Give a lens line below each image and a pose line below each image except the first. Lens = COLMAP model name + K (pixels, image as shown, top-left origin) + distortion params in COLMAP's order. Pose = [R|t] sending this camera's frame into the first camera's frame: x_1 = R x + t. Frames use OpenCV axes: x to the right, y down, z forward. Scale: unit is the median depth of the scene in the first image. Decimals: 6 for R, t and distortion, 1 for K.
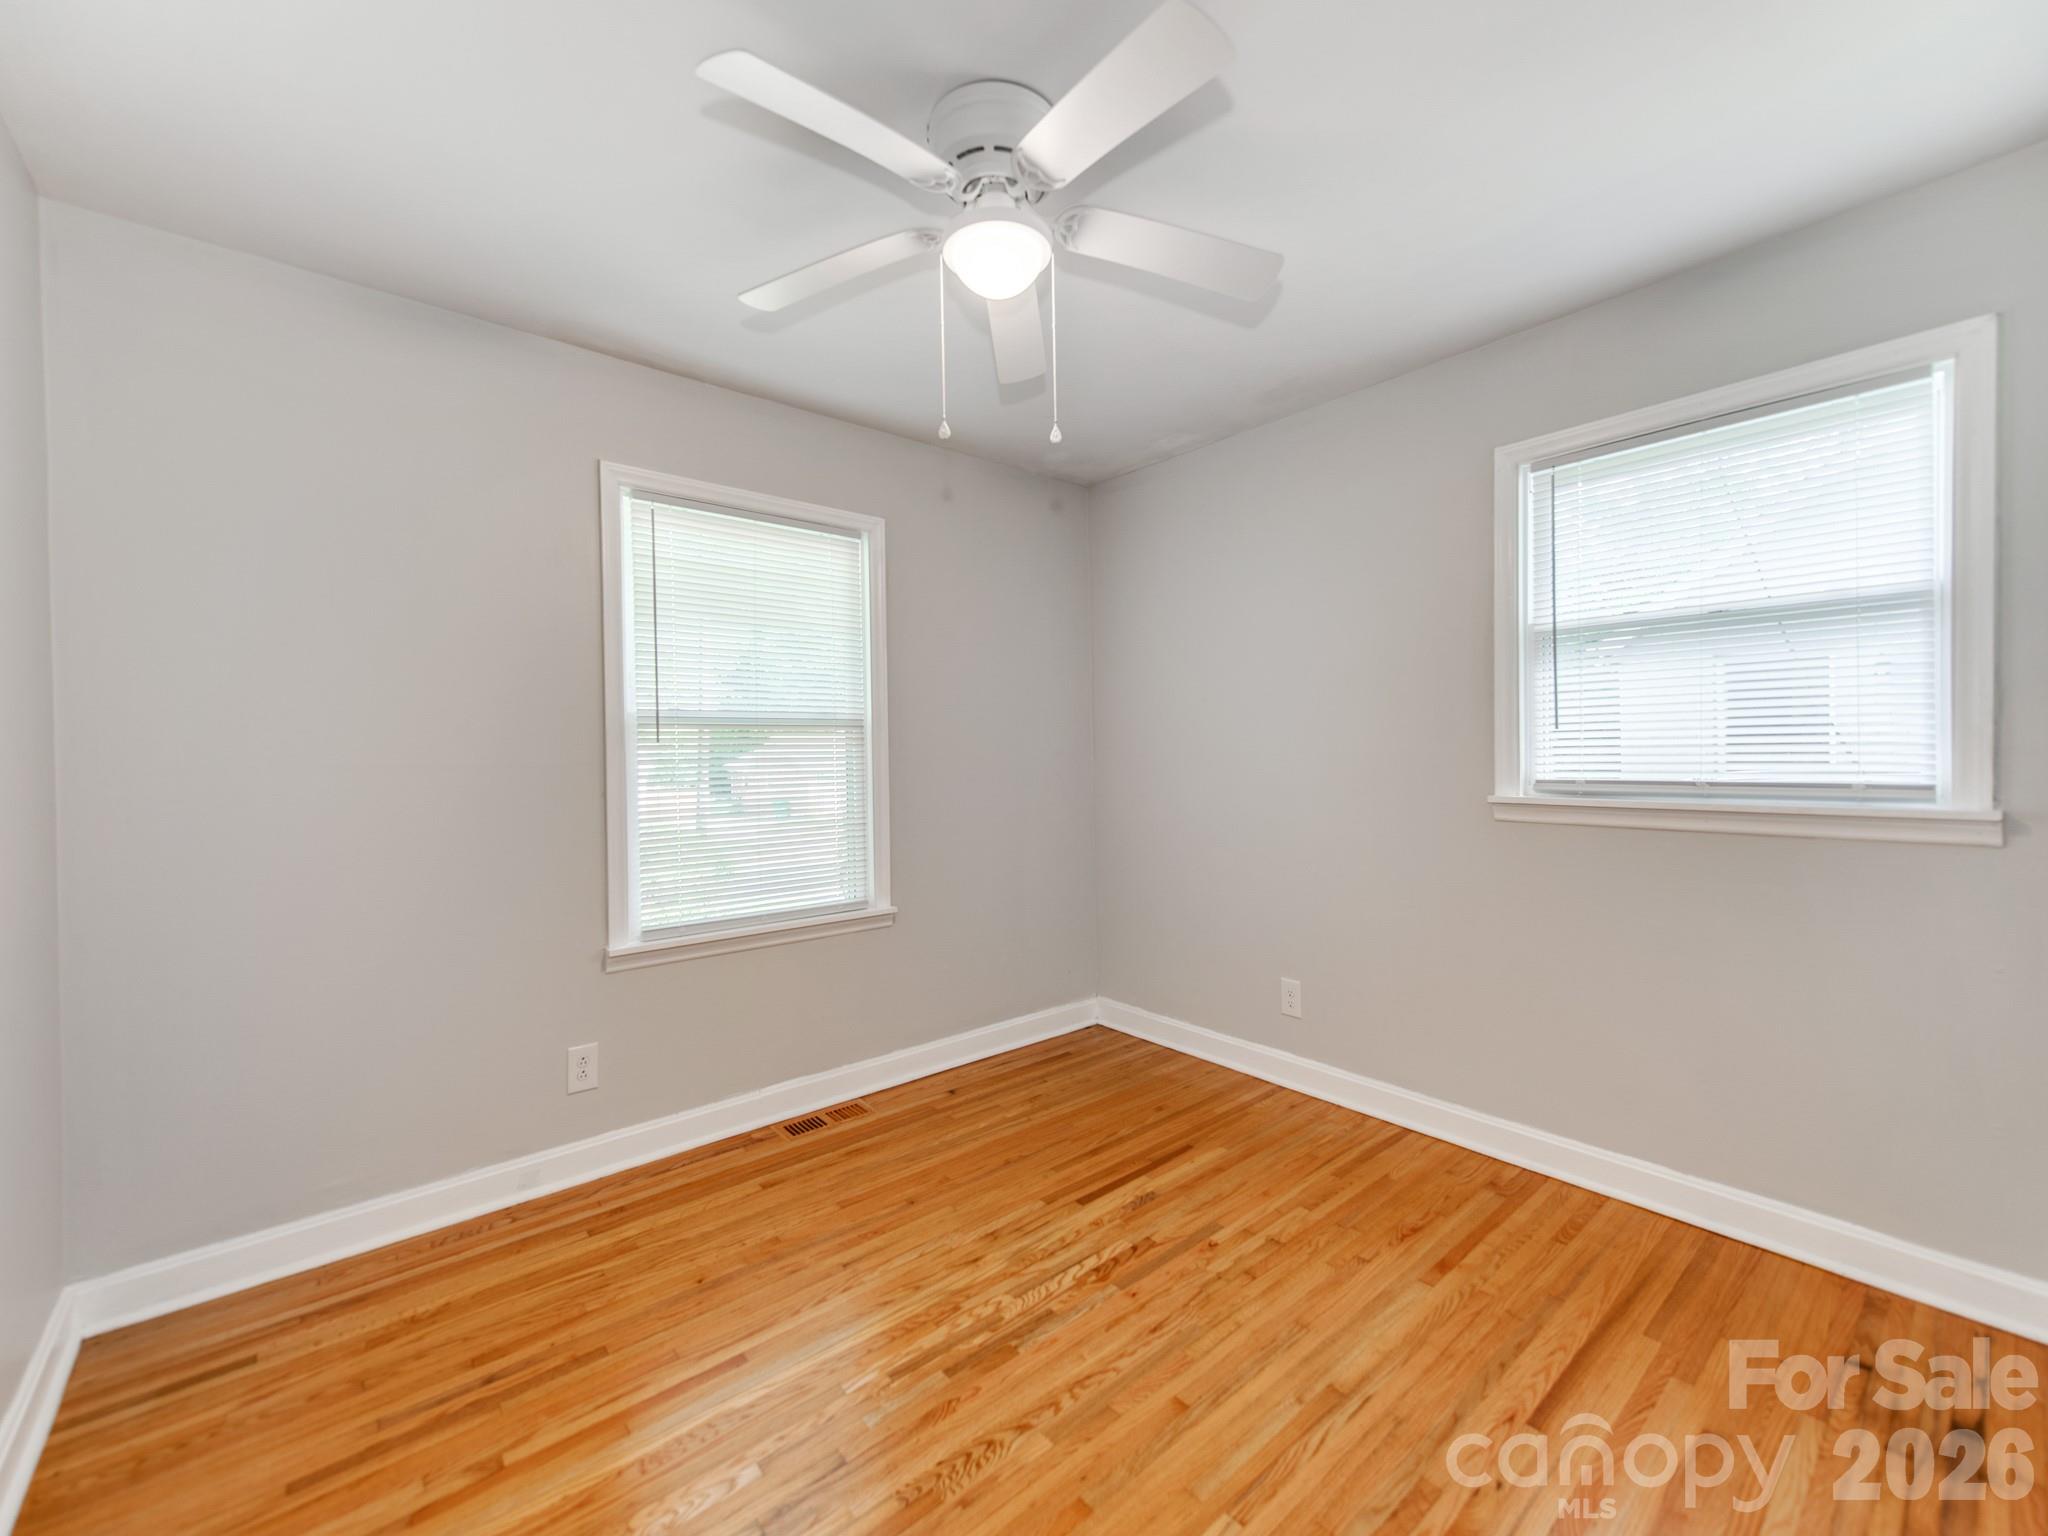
lens RADIAL K [[854.0, 0, 990.9], [0, 854.0, 754.0], [0, 0, 1]] dist [0.019586, -0.000476]
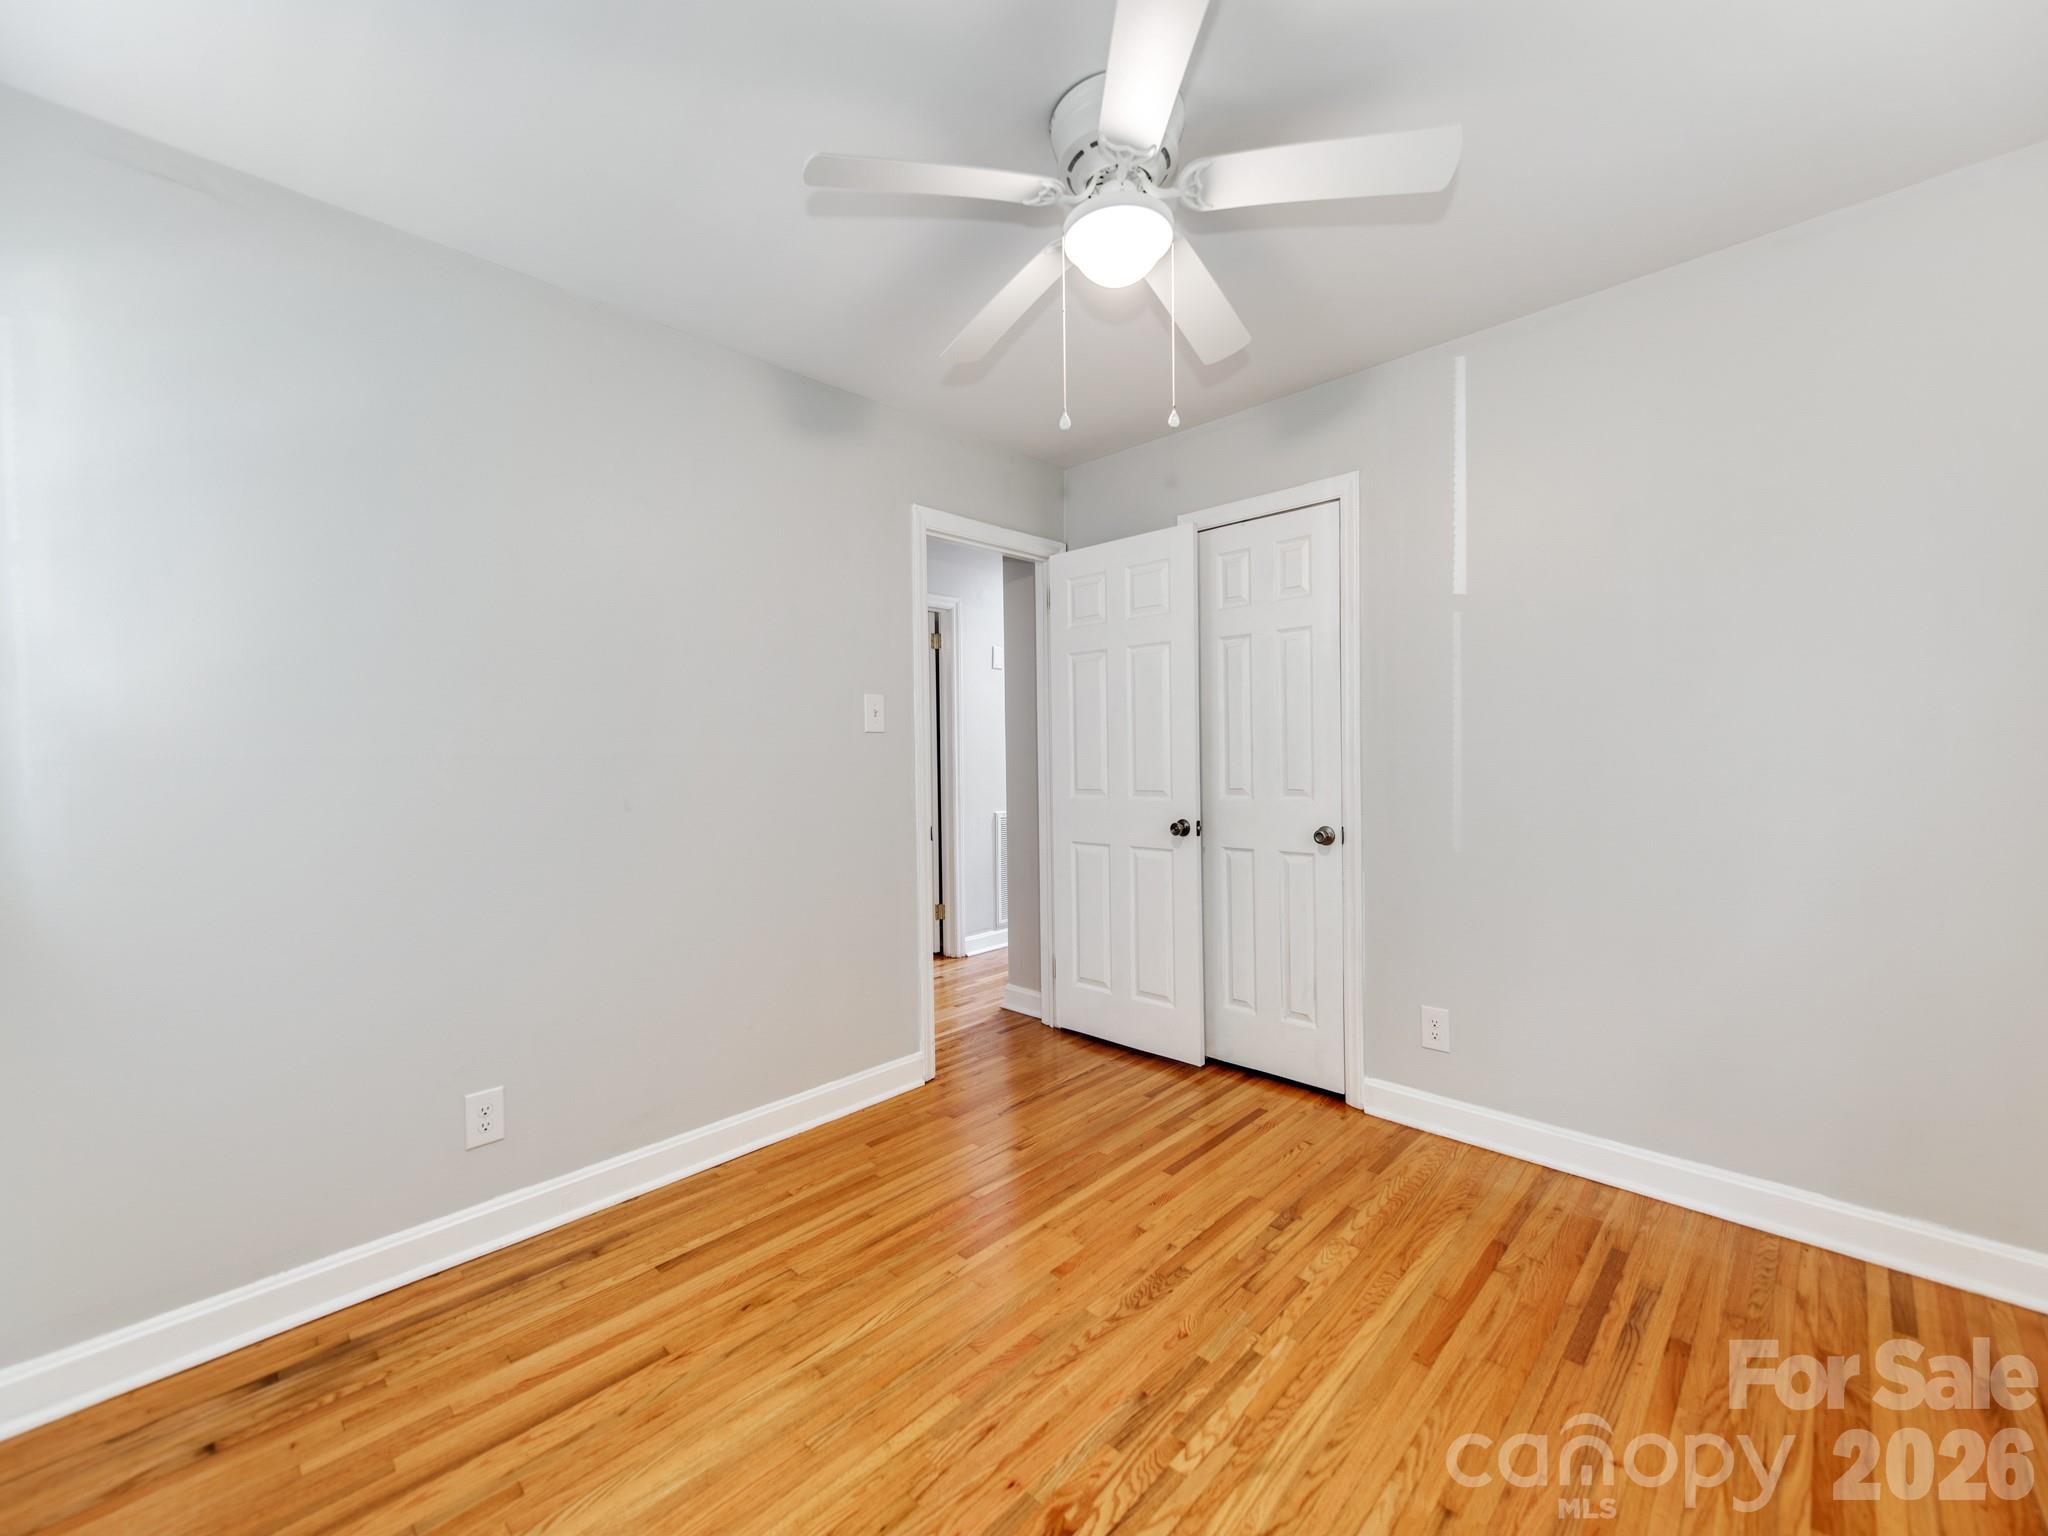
lens RADIAL K [[854.0, 0, 990.9], [0, 854.0, 754.0], [0, 0, 1]] dist [0.019586, -0.000476]
pose [[-0.994869, 0.024927, -0.098053, 0.272272], [0.025161, 0.999683, -0.001159, 0.014313], [0.097993, -0.003621, -0.995181, 1.962774]]
